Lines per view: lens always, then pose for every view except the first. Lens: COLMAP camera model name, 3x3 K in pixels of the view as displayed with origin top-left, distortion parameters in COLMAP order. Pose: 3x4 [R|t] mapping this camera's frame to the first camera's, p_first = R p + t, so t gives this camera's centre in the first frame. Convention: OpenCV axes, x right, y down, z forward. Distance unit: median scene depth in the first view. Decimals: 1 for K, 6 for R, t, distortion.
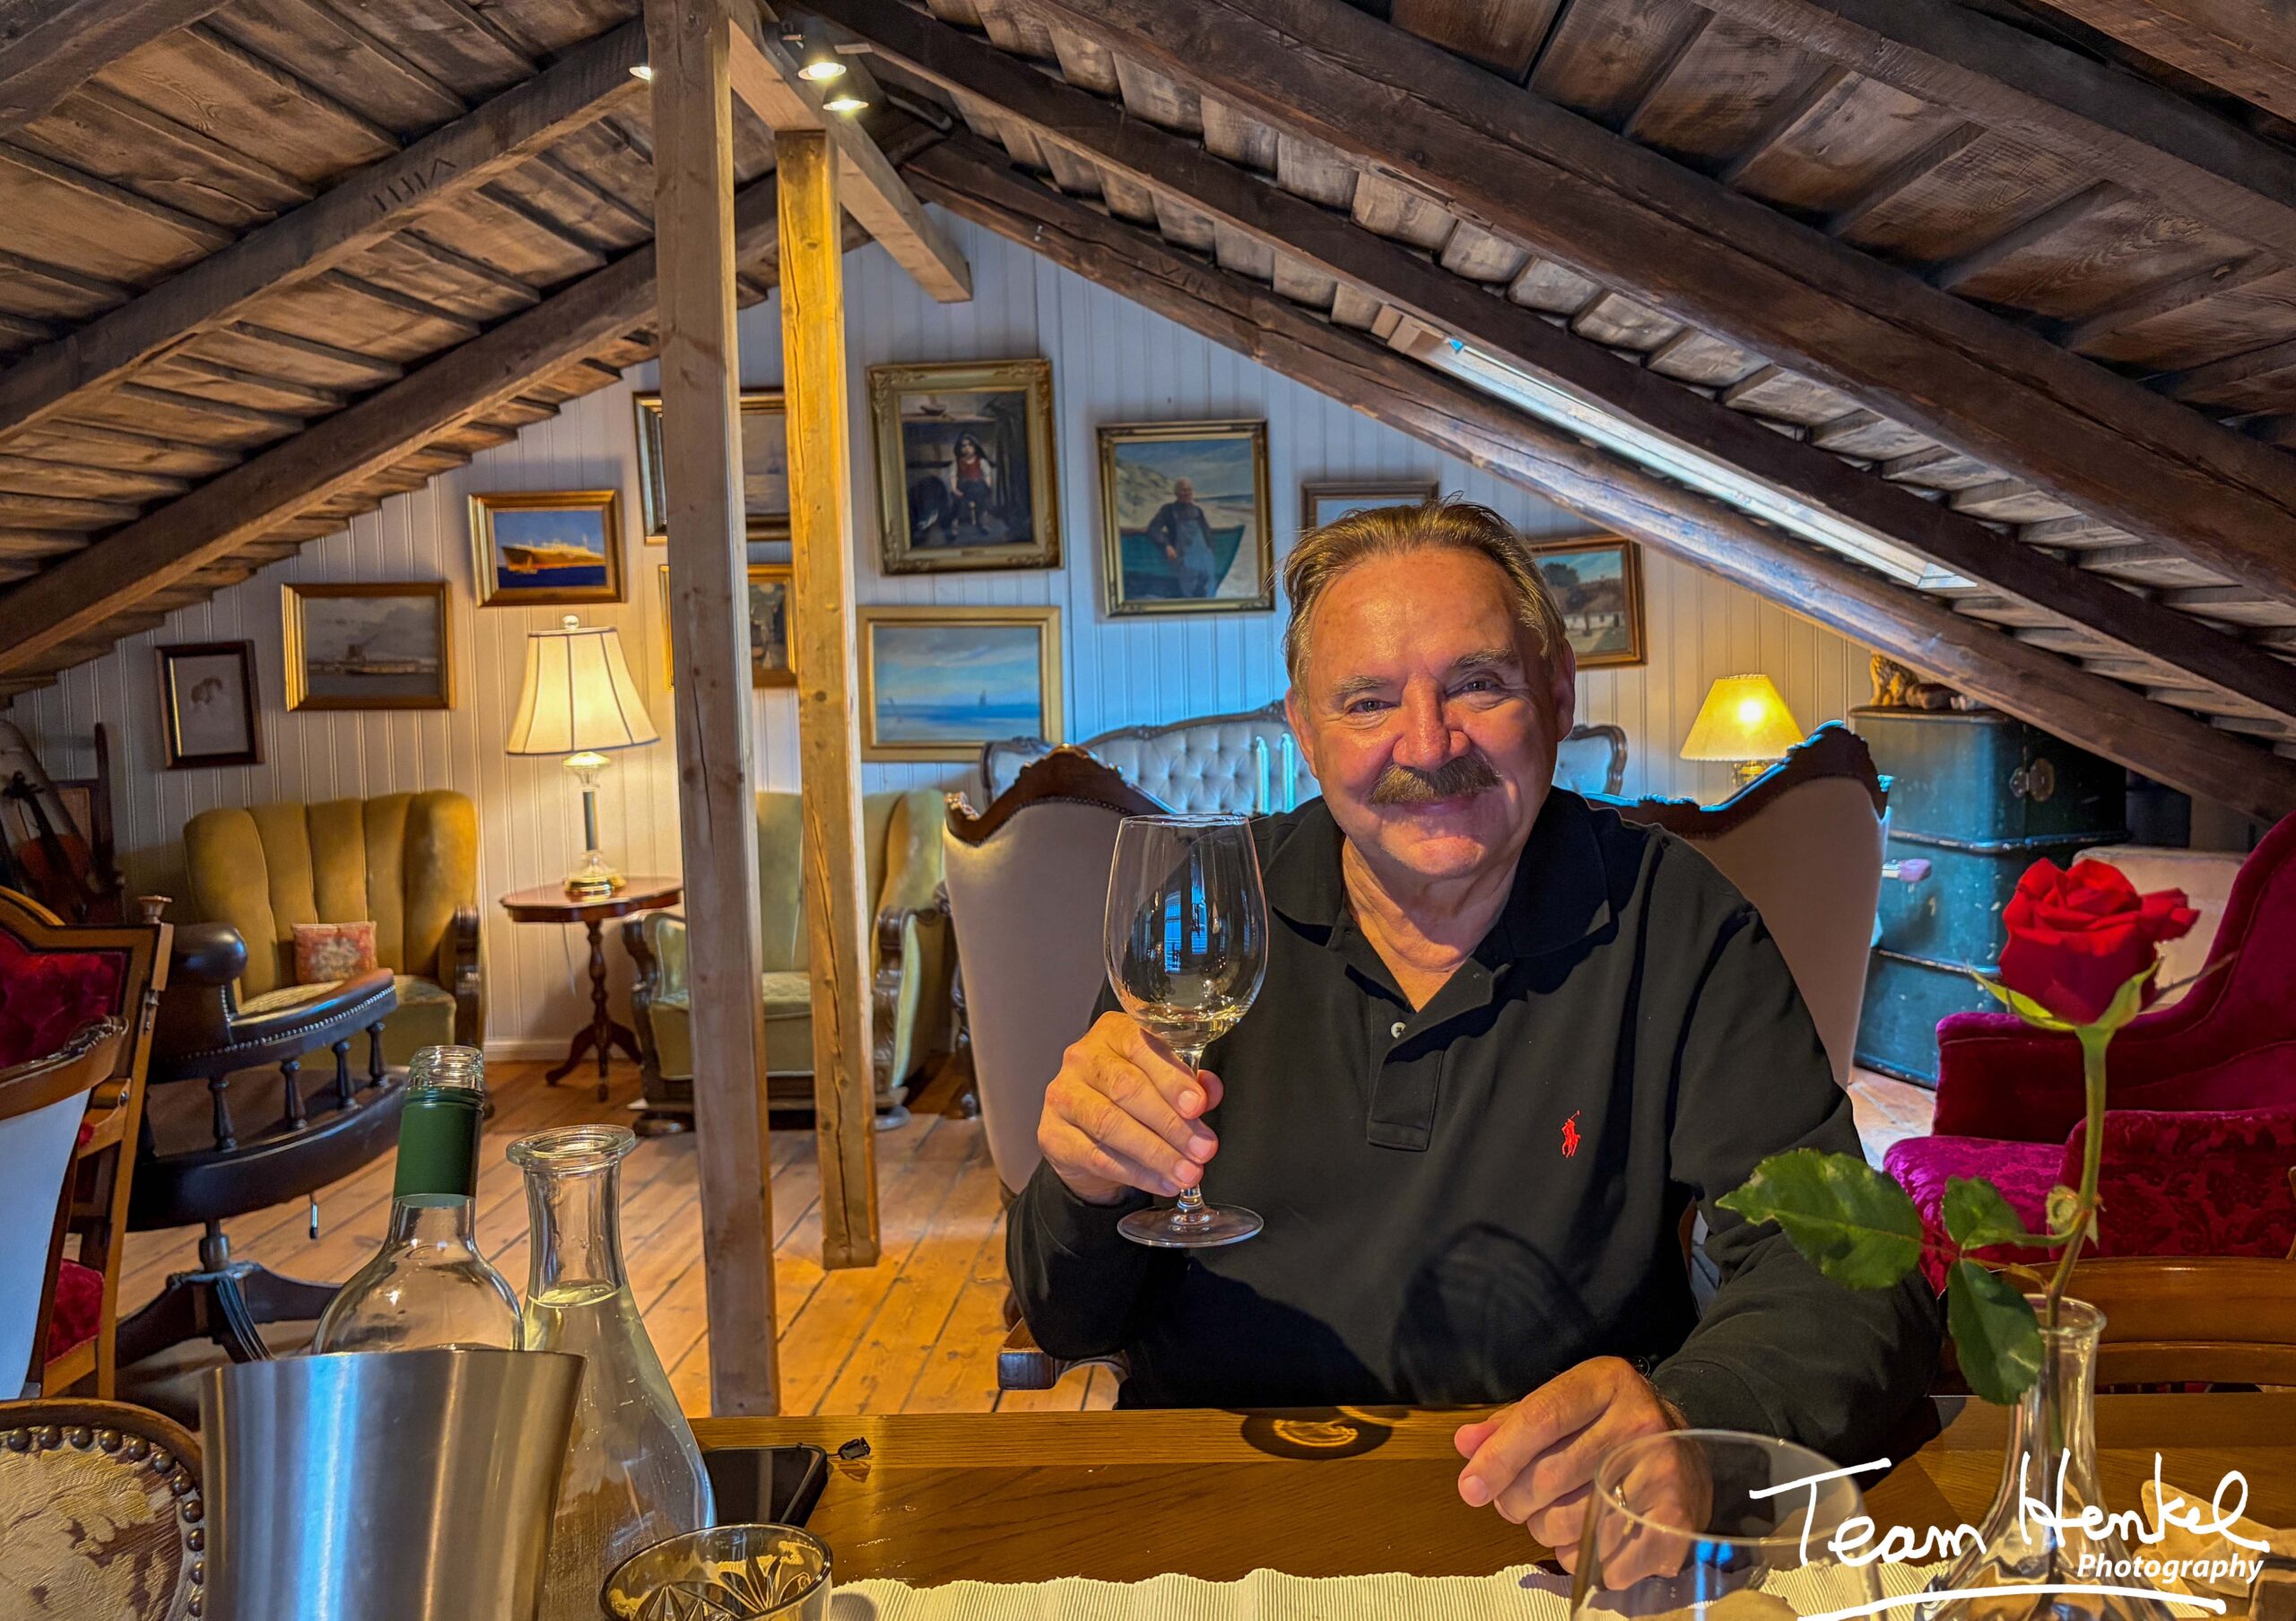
lens RADIAL K [[1889.2, 0, 1148.0], [0, 1889.2, 810.5], [0, 0, 1]] dist [0.074654, -0.053171]
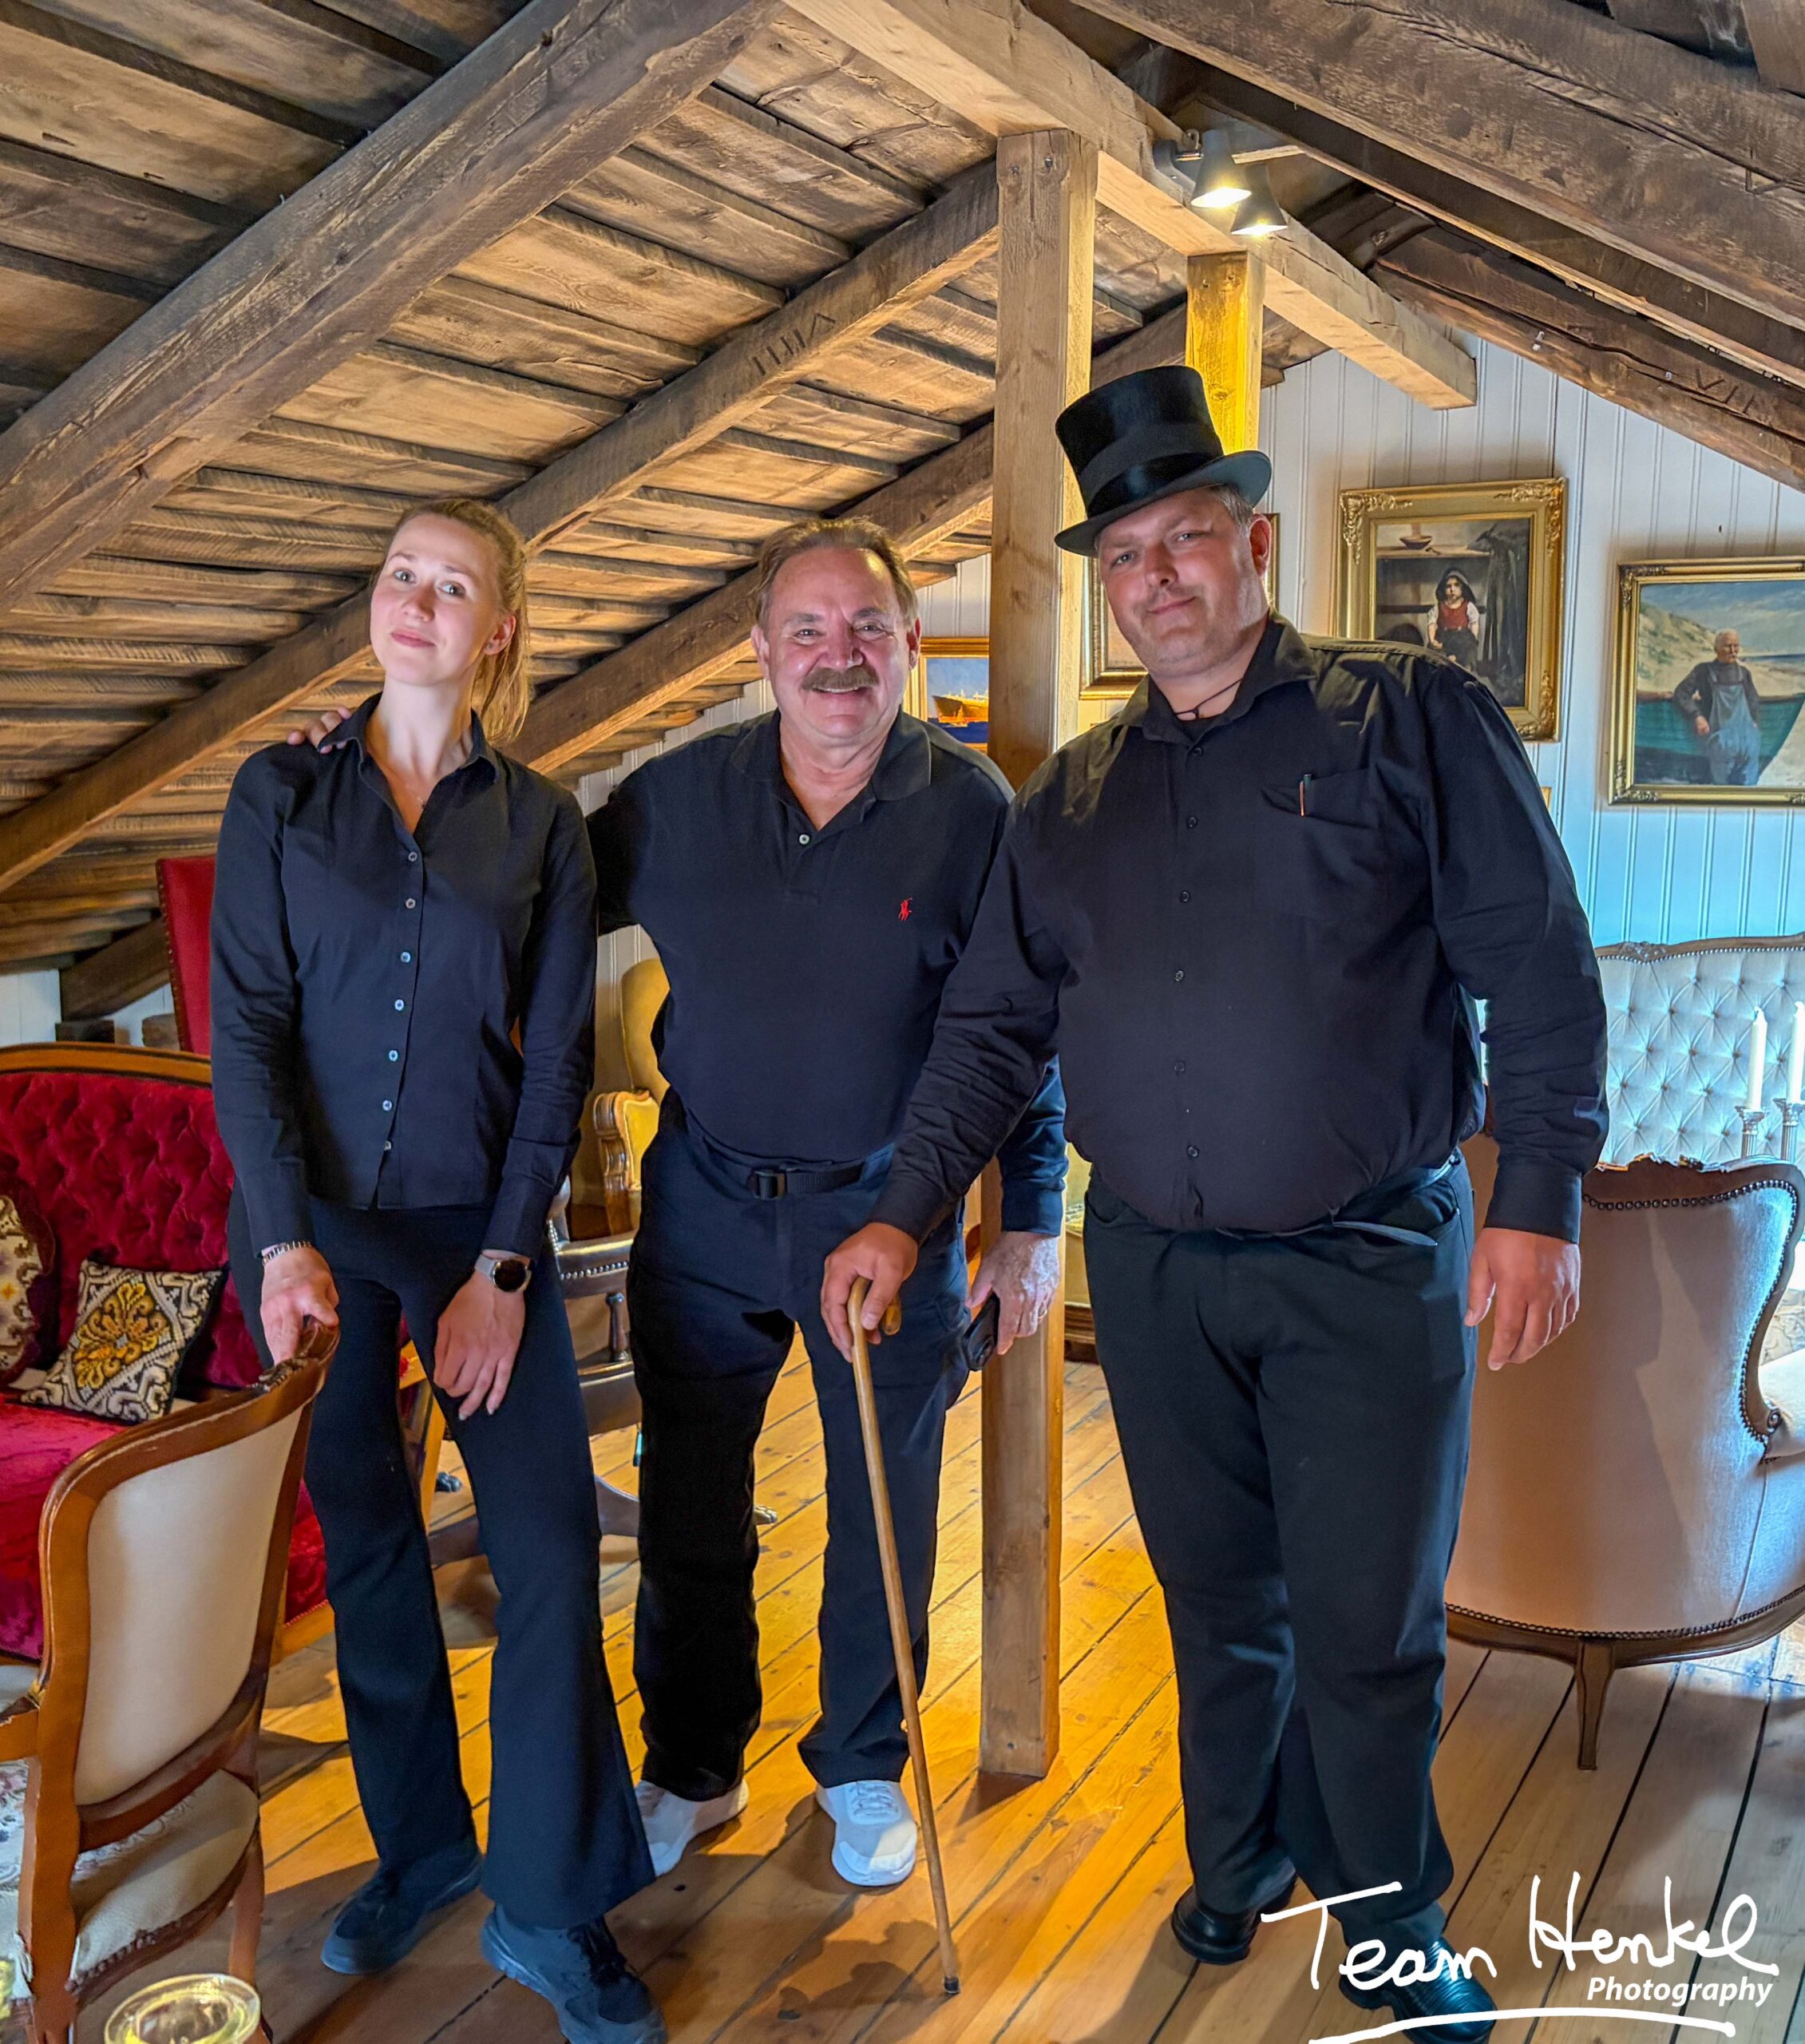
lens RADIAL K [[2087.4, 0, 902.2], [0, 2087.4, 1130.6], [0, 0, 1]] dist [0.067850, -0.206825]
pose [[0.924588, 0.098194, -0.368096, 0.054984], [-0.058725, 0.991399, 0.116963, -0.066290], [0.376415, -0.086526, 0.922402, 0.065006]]
